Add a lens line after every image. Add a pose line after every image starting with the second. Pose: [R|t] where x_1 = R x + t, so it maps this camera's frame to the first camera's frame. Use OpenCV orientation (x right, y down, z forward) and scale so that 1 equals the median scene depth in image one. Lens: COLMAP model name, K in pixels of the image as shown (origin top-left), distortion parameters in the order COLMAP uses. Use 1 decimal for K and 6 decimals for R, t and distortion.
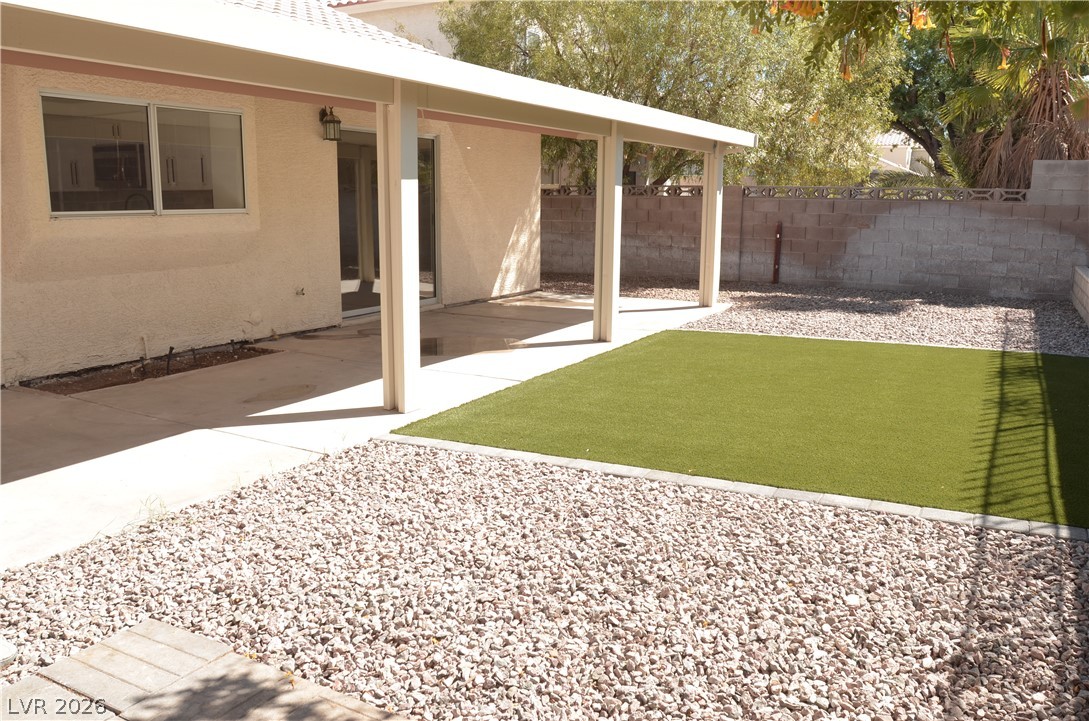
lens RADIAL K [[857.9, 0, 548.4], [0, 857.9, 359.1], [0, 0, 1]] dist [-0.073332, 0.031143]
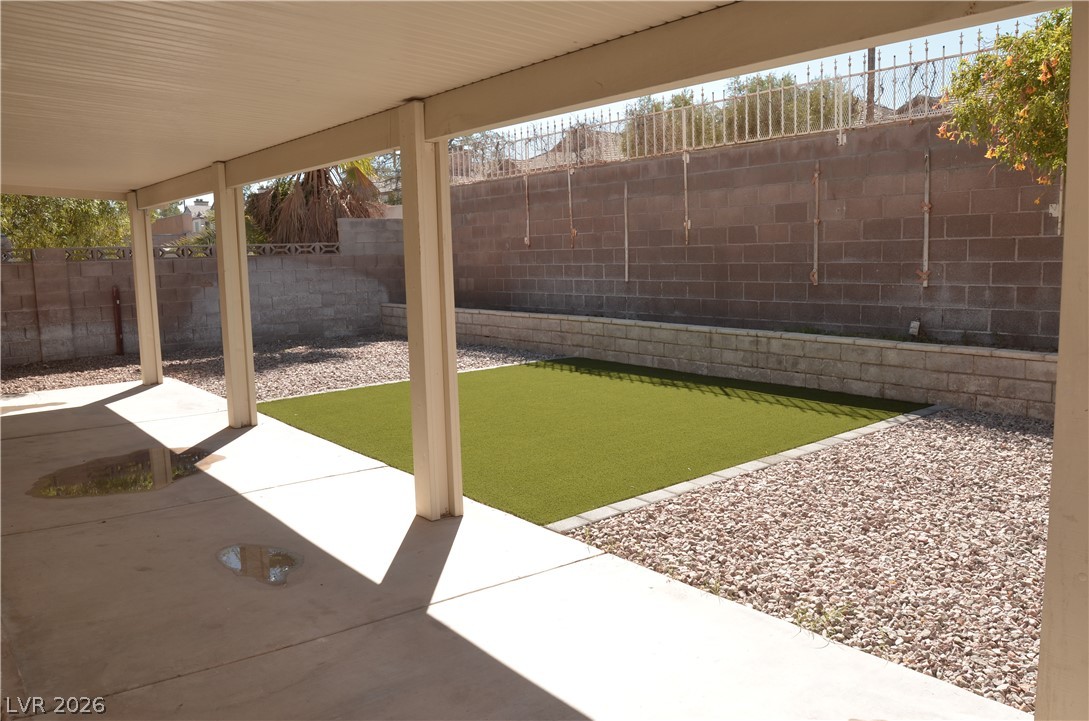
lens RADIAL K [[857.9, 0, 547.5], [0, 857.9, 361.8], [0, 0, 1]] dist [-0.073332, 0.031143]
pose [[0.395487, -0.135712, 0.908390, -0.395229], [0.195195, 0.978850, 0.061256, -0.052953], [-0.897490, 0.153087, 0.413613, 0.256821]]
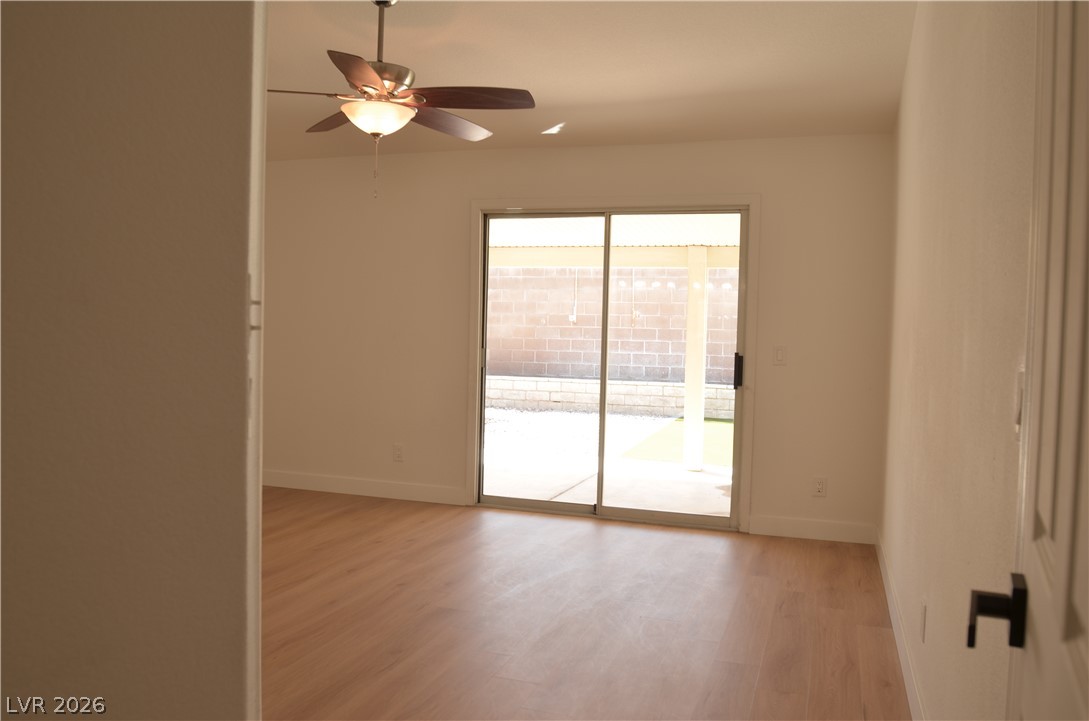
lens RADIAL K [[857.9, 0, 544.0], [0, 857.9, 359.8], [0, 0, 1]] dist [-0.073332, 0.031143]
pose [[-0.177722, -0.046220, 0.982995, -0.690310], [0.156053, 0.984933, 0.074525, -0.223429], [-0.971629, 0.166644, -0.167832, 1.195197]]
